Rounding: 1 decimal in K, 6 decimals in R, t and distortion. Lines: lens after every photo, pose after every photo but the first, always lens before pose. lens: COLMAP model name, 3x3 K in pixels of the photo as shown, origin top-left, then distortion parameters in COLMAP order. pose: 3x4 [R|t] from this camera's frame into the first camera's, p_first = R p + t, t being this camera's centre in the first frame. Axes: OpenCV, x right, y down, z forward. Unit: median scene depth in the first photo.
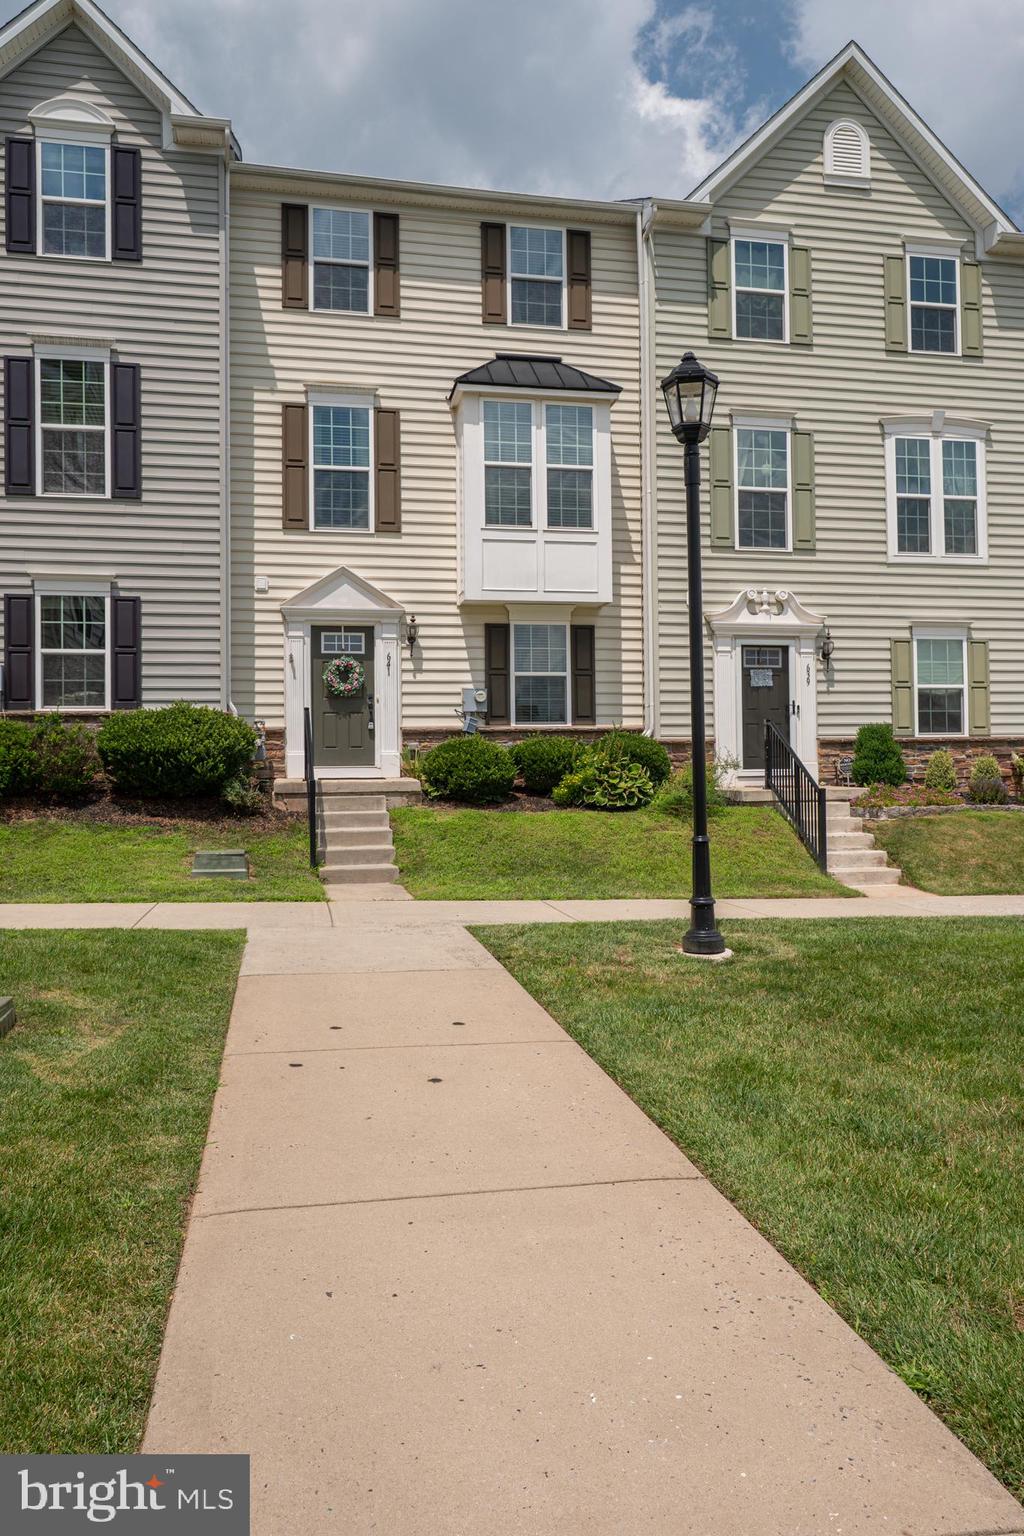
lens RADIAL K [[993.5, 0, 511.9], [0, 993.5, 764.2], [0, 0, 1]] dist [-0.034985, -0.003371]
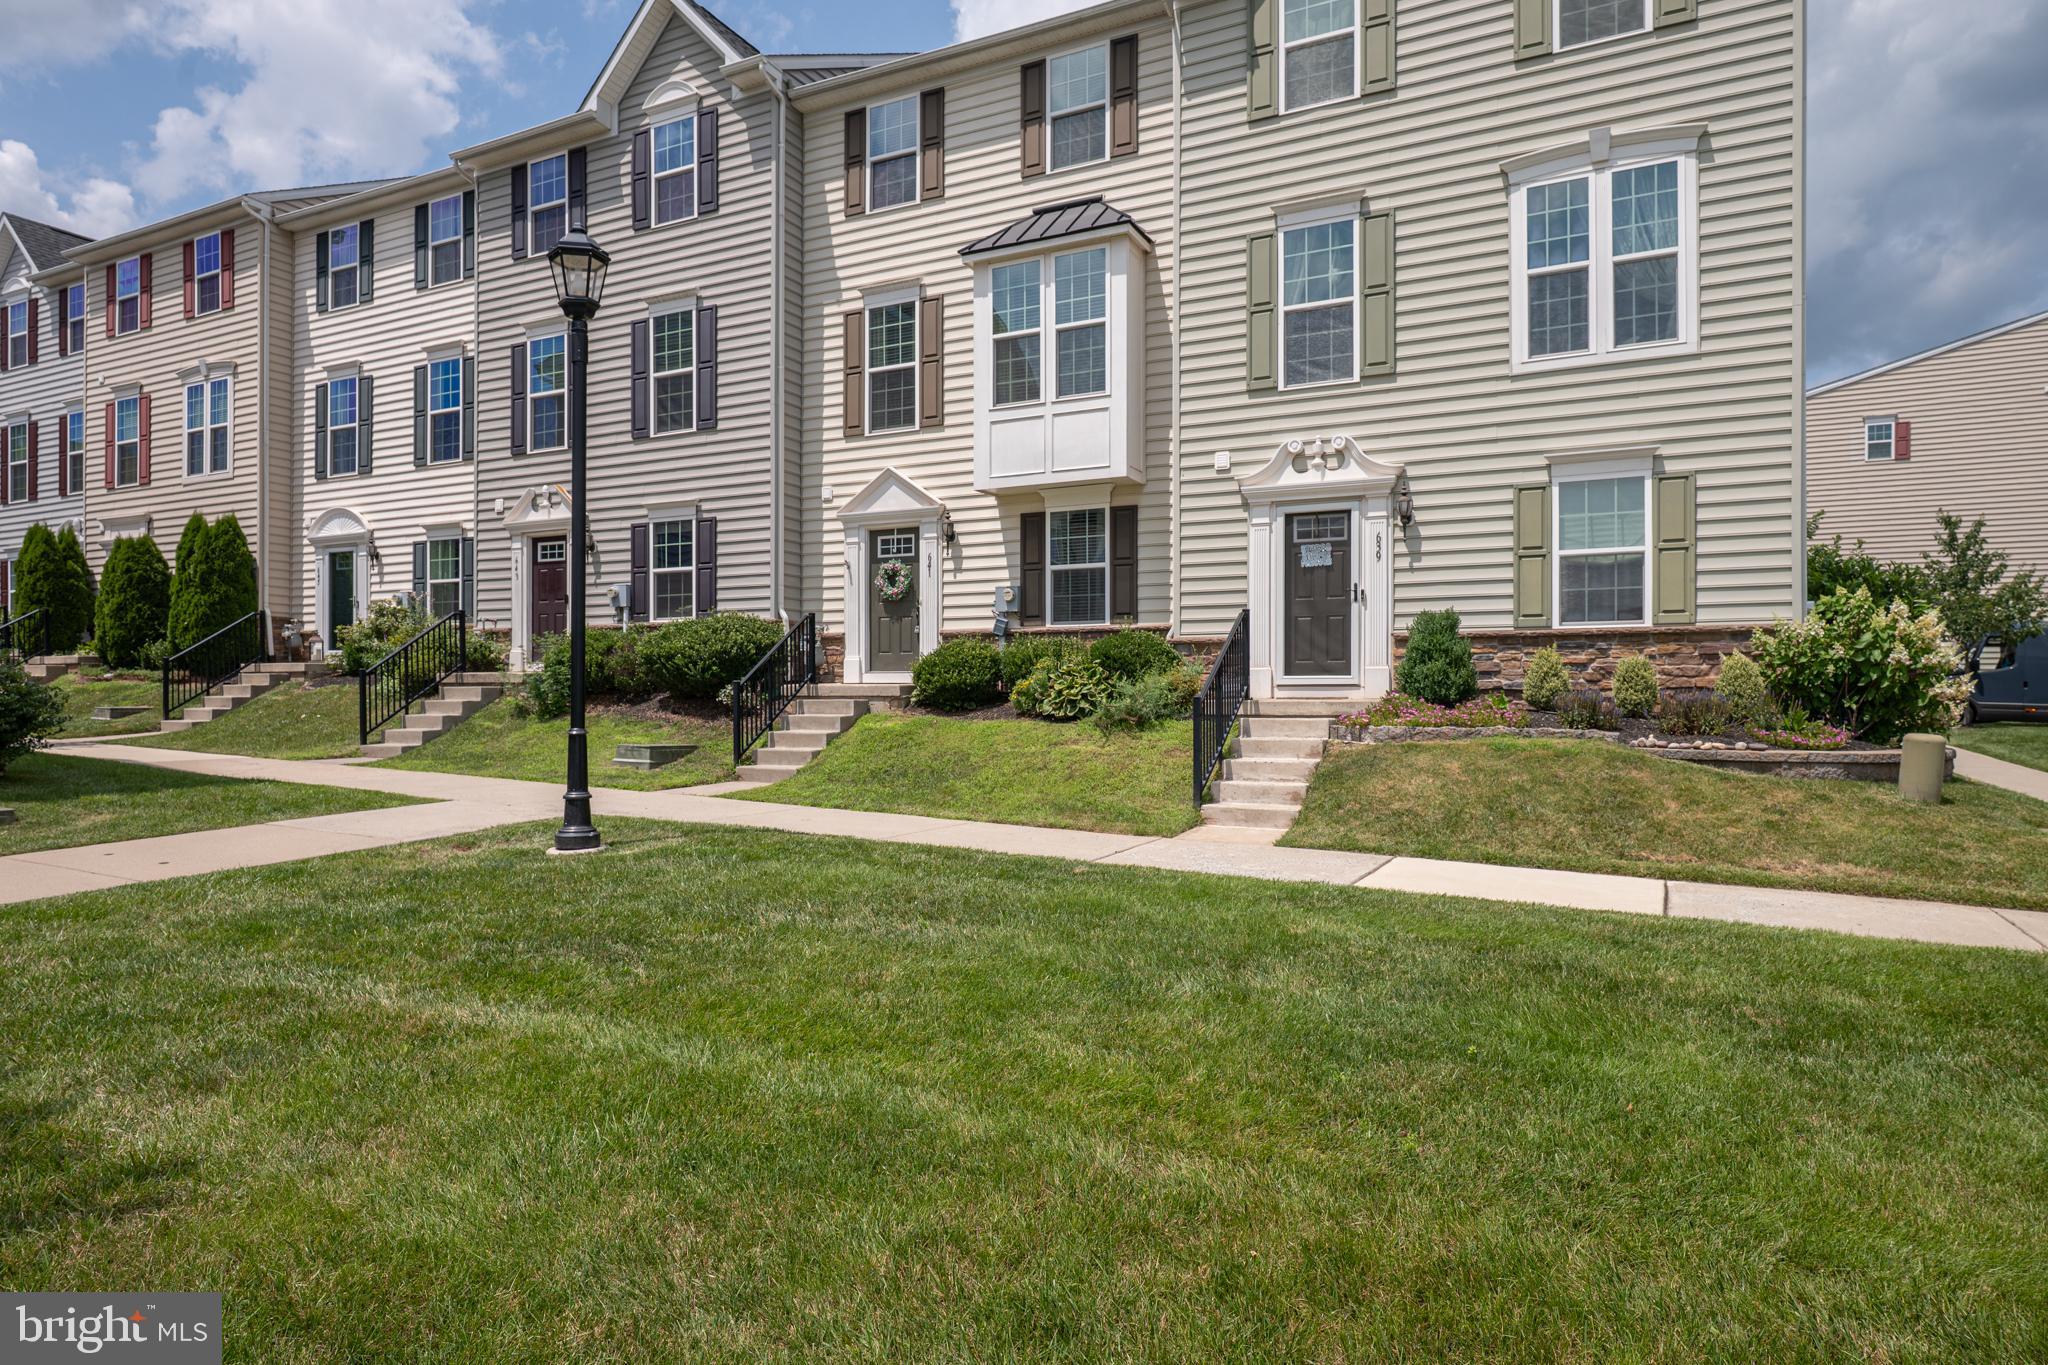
lens RADIAL K [[1191.1, 0, 1023.2], [0, 1191.1, 691.6], [0, 0, 1]] dist [-0.029489, -0.000446]
pose [[0.784421, 0.011072, -0.620130, 0.652656], [-0.005685, 0.999927, 0.010662, 0.008707], [0.620203, -0.004838, 0.784426, 0.153568]]
